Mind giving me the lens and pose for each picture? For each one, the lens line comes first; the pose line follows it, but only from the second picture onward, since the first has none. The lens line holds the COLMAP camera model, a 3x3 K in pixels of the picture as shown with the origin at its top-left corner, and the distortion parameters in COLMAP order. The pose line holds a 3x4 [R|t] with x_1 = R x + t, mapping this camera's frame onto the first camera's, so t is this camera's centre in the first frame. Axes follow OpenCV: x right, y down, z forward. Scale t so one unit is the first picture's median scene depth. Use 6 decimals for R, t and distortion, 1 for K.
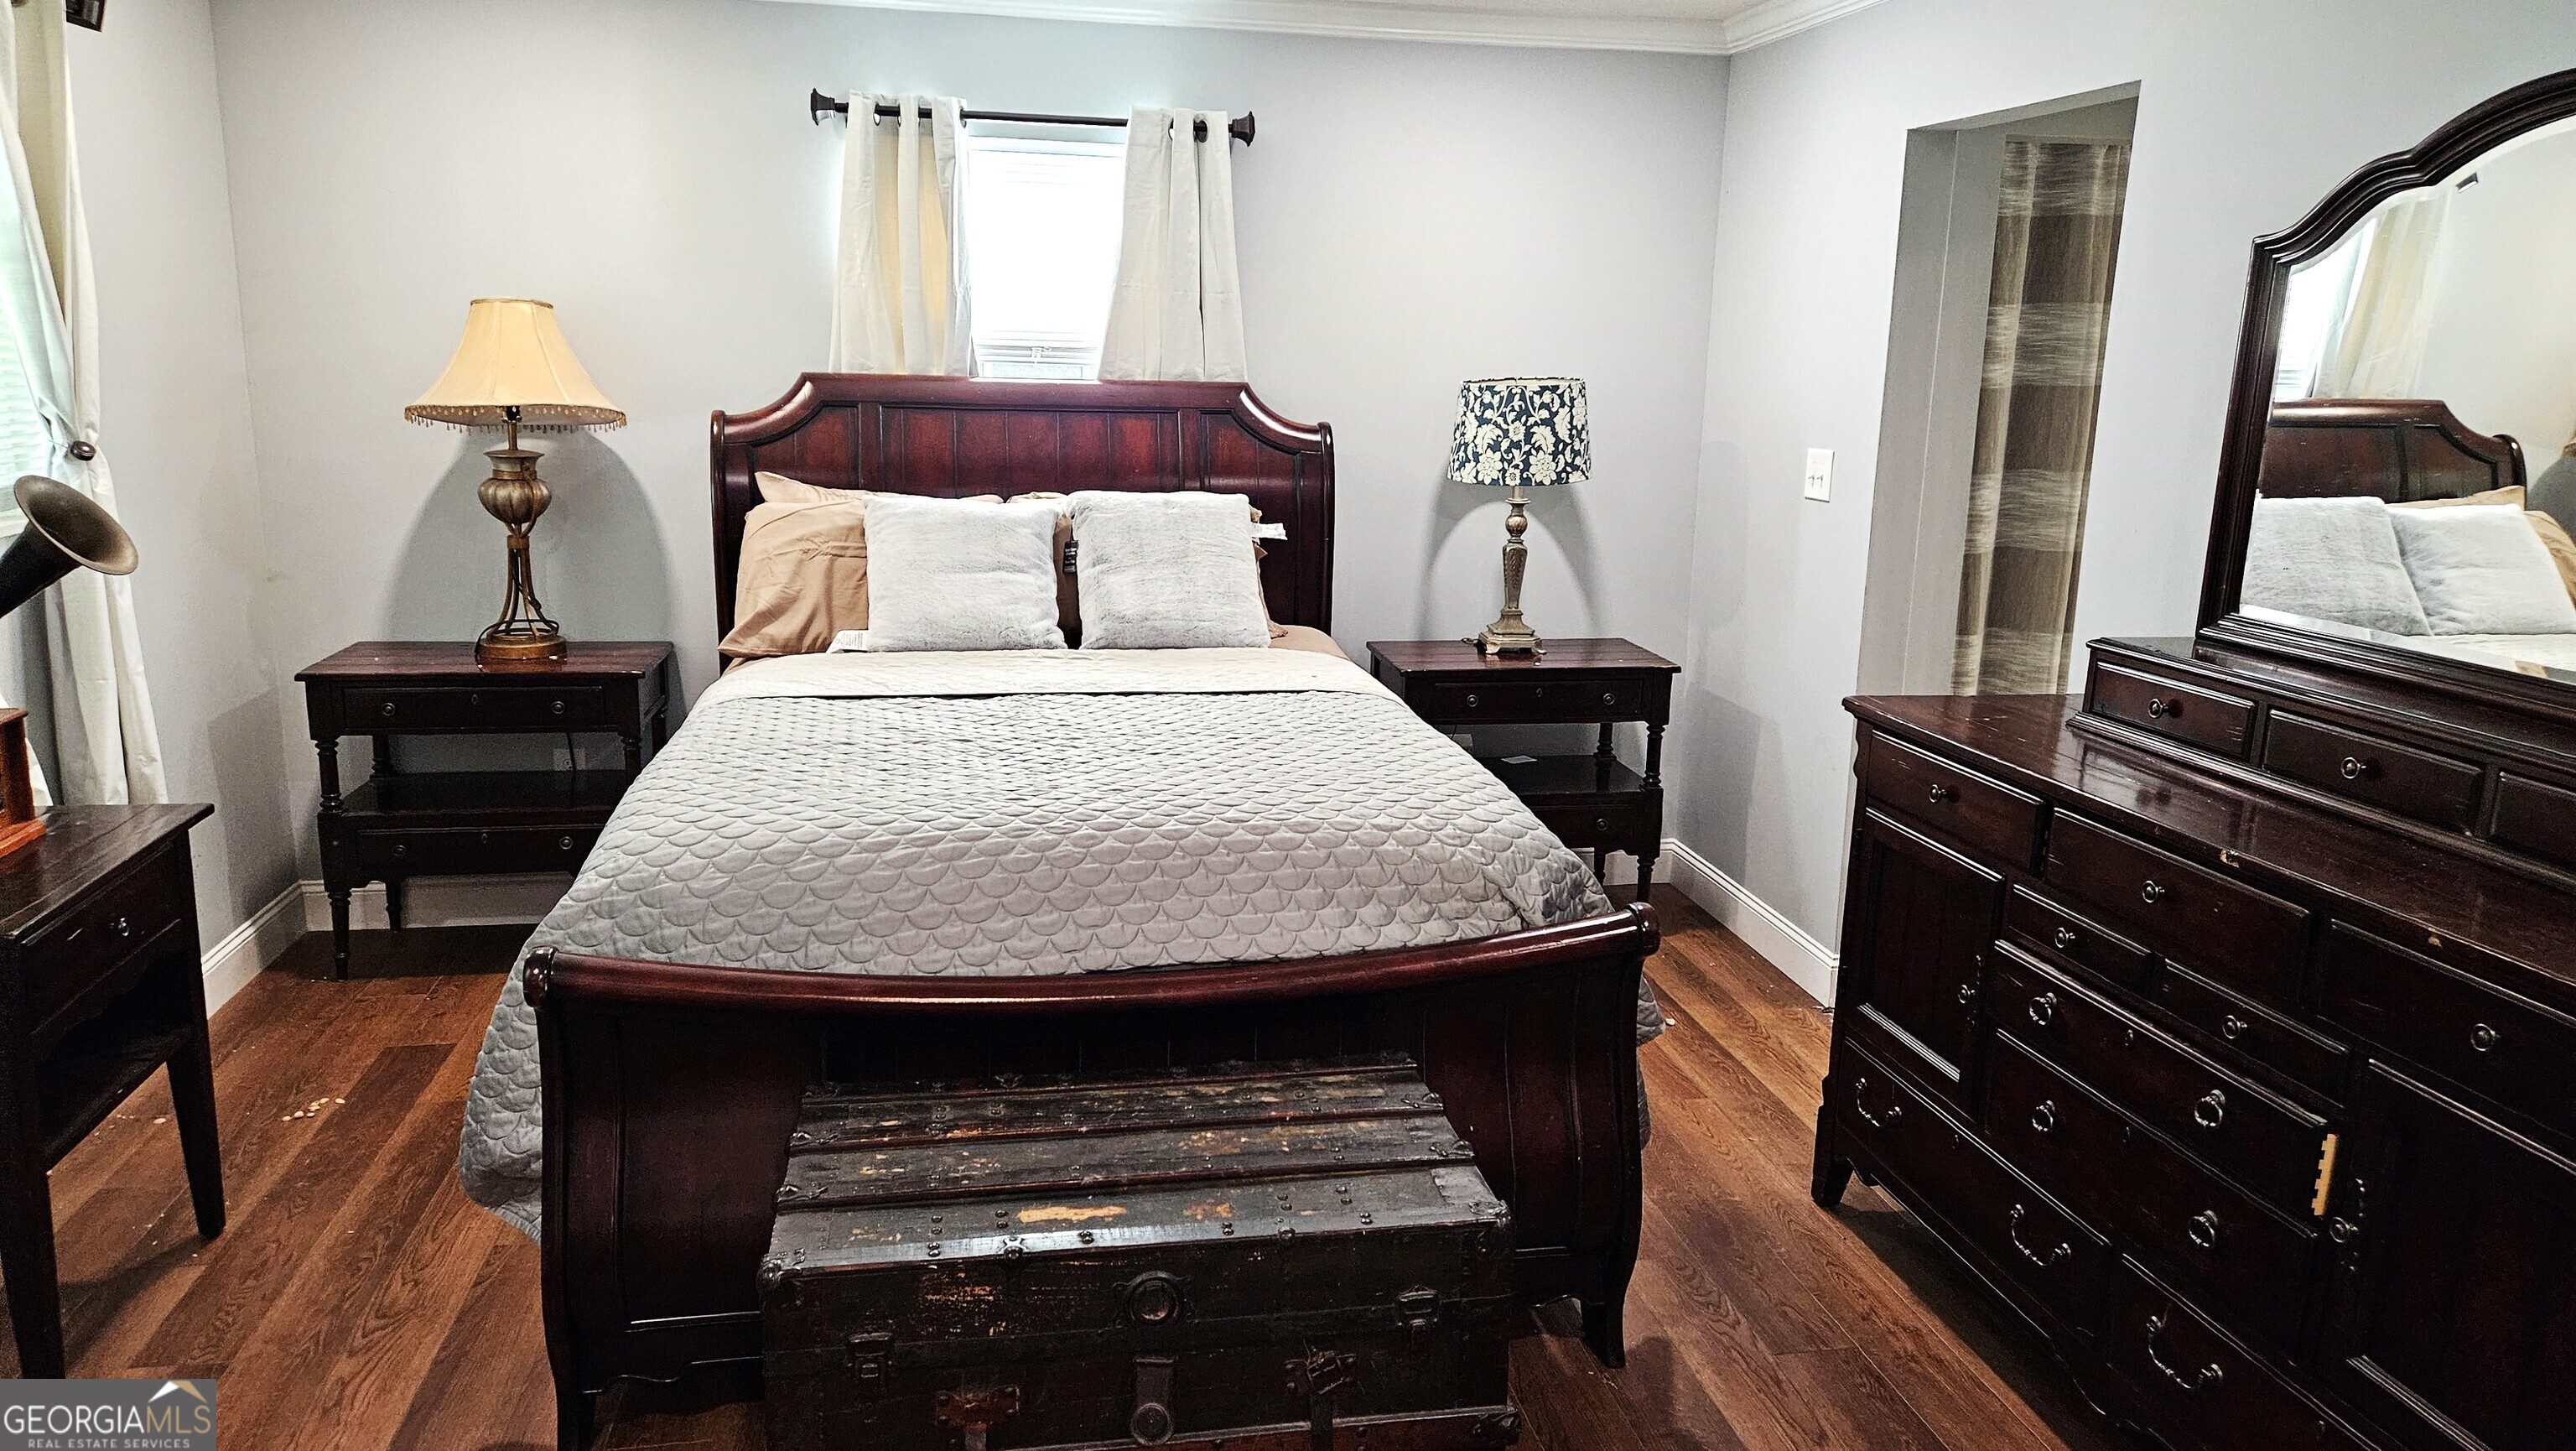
lens RADIAL K [[1743.6, 0, 1247.1], [0, 1743.6, 726.8], [0, 0, 1]] dist [0.096483, -0.071048]
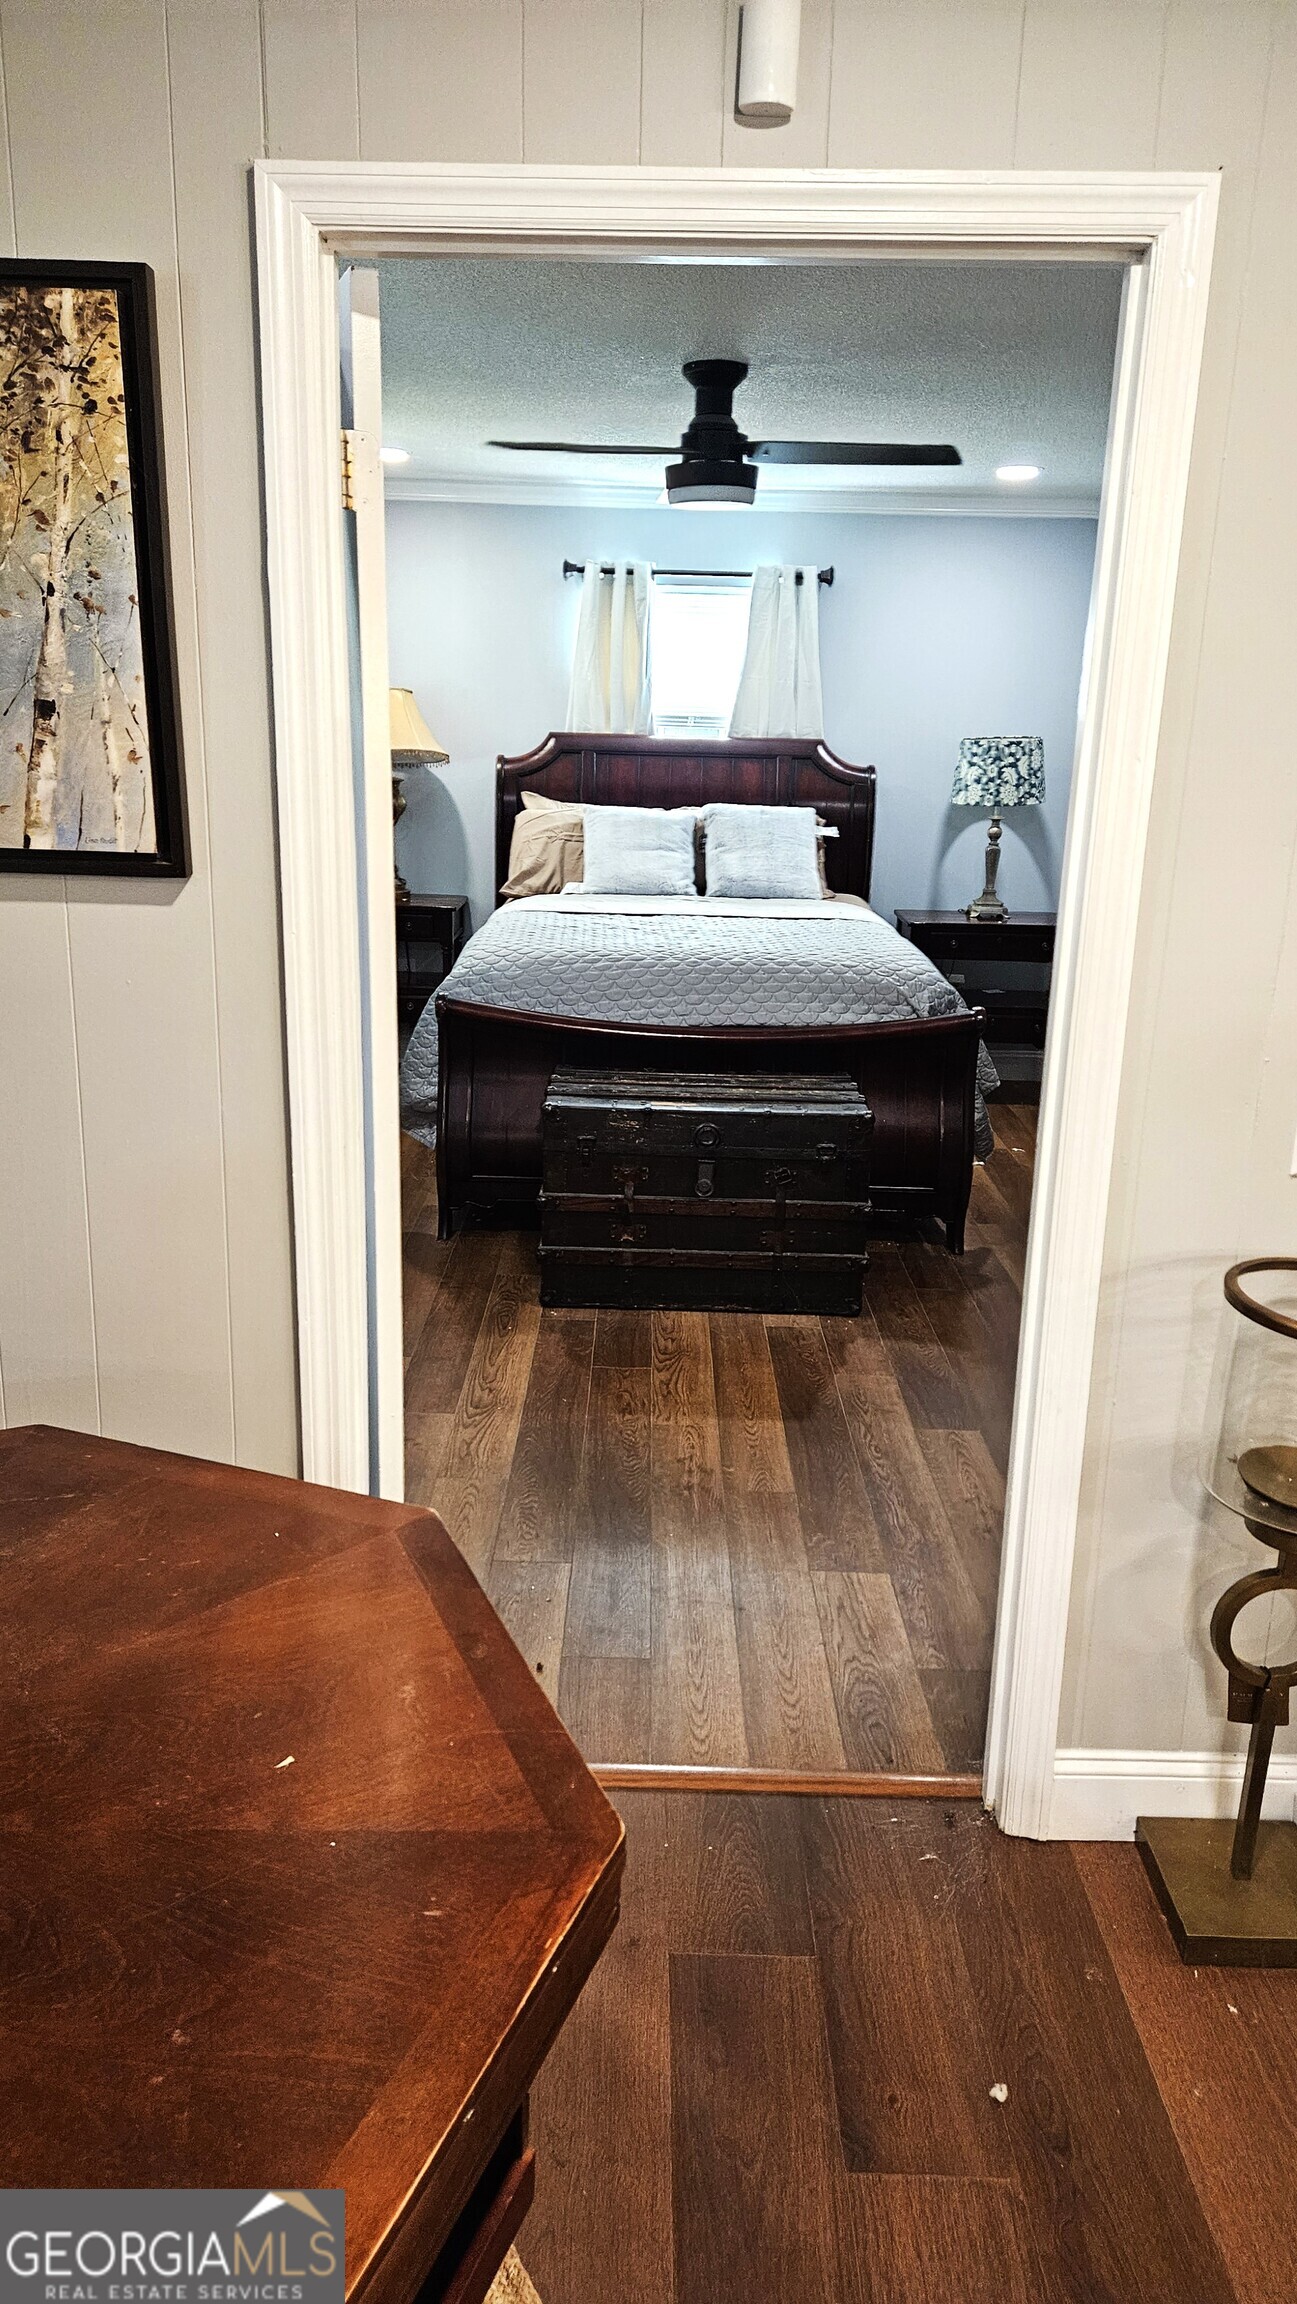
lens RADIAL K [[1536.8, 0, 621.2], [0, 1536.8, 1146.5], [0, 0, 1]] dist [0.075766, -0.070389]
pose [[0.984646, 0.050678, -0.167045, 0.077674], [-0.041834, 0.997552, 0.056043, 0.105476], [0.169476, -0.048194, 0.984355, -0.447203]]
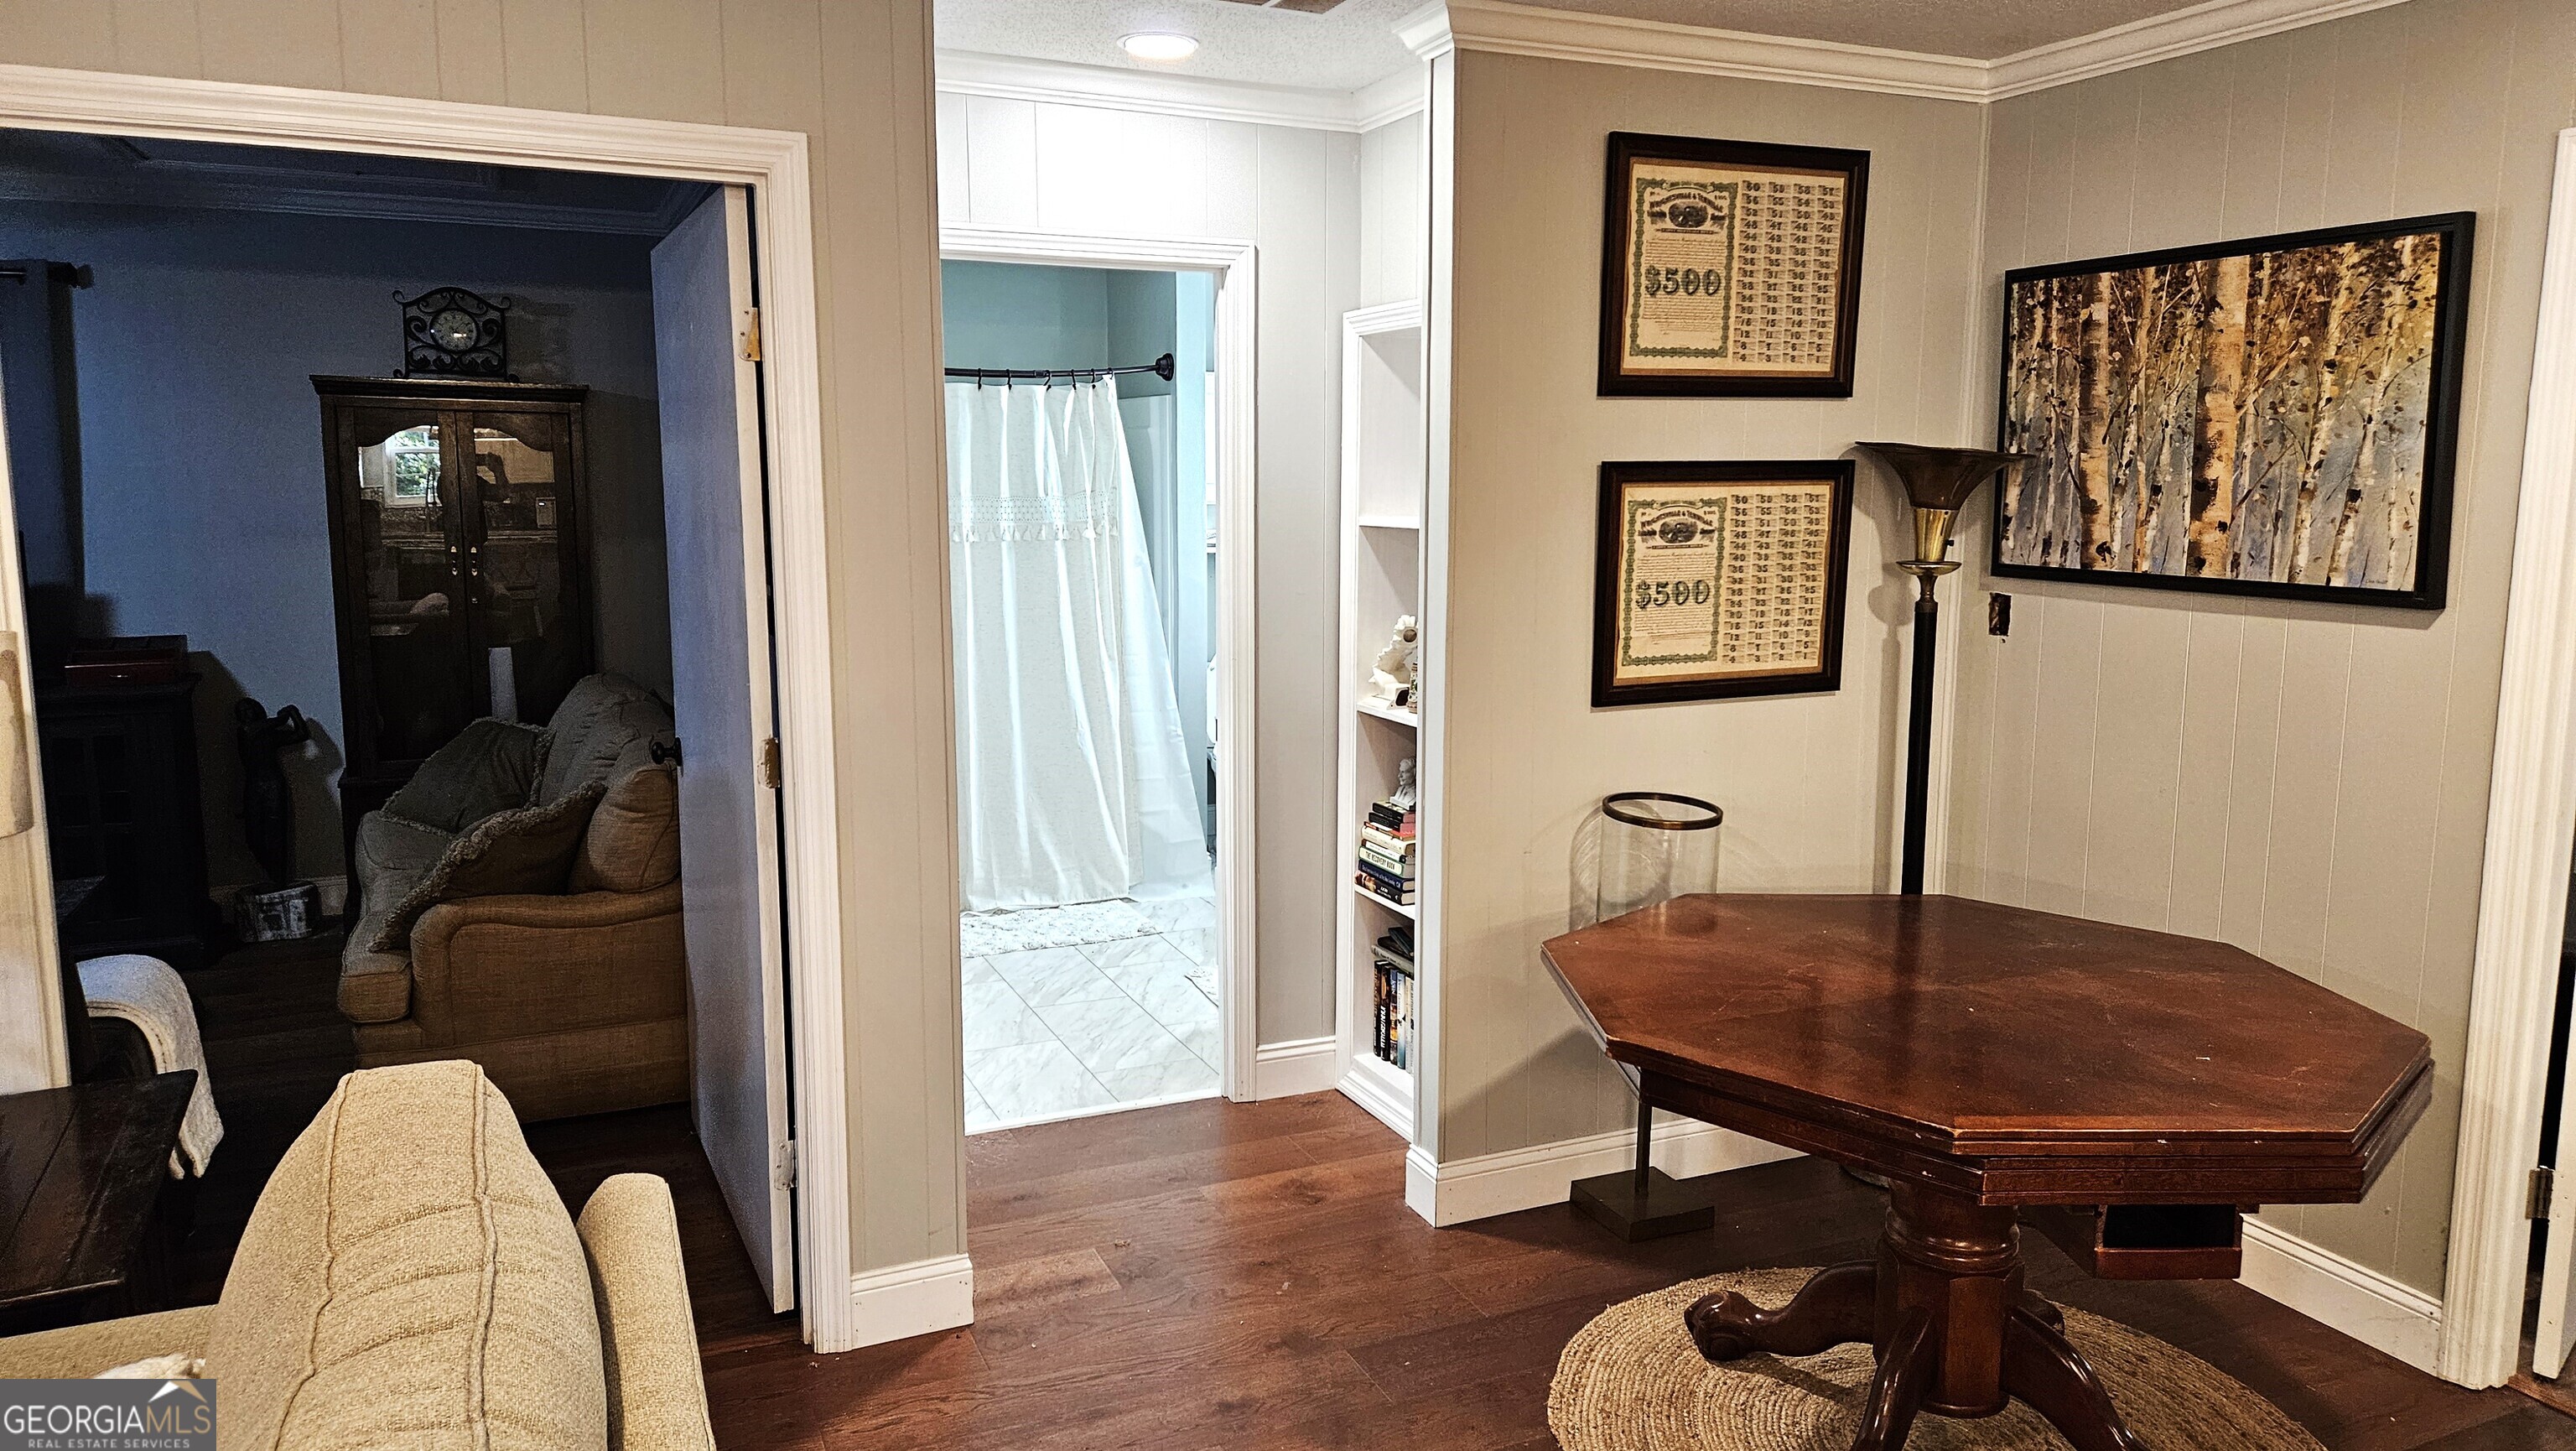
lens RADIAL K [[1718.4, 0, 1294.2], [0, 1718.4, 738.5], [0, 0, 1]] dist [0.075766, -0.070389]
pose [[0.252470, 0.133501, -0.958351, 0.434560], [-0.198458, 0.976525, 0.083750, 0.140284], [0.947034, 0.169048, 0.273038, -0.640169]]
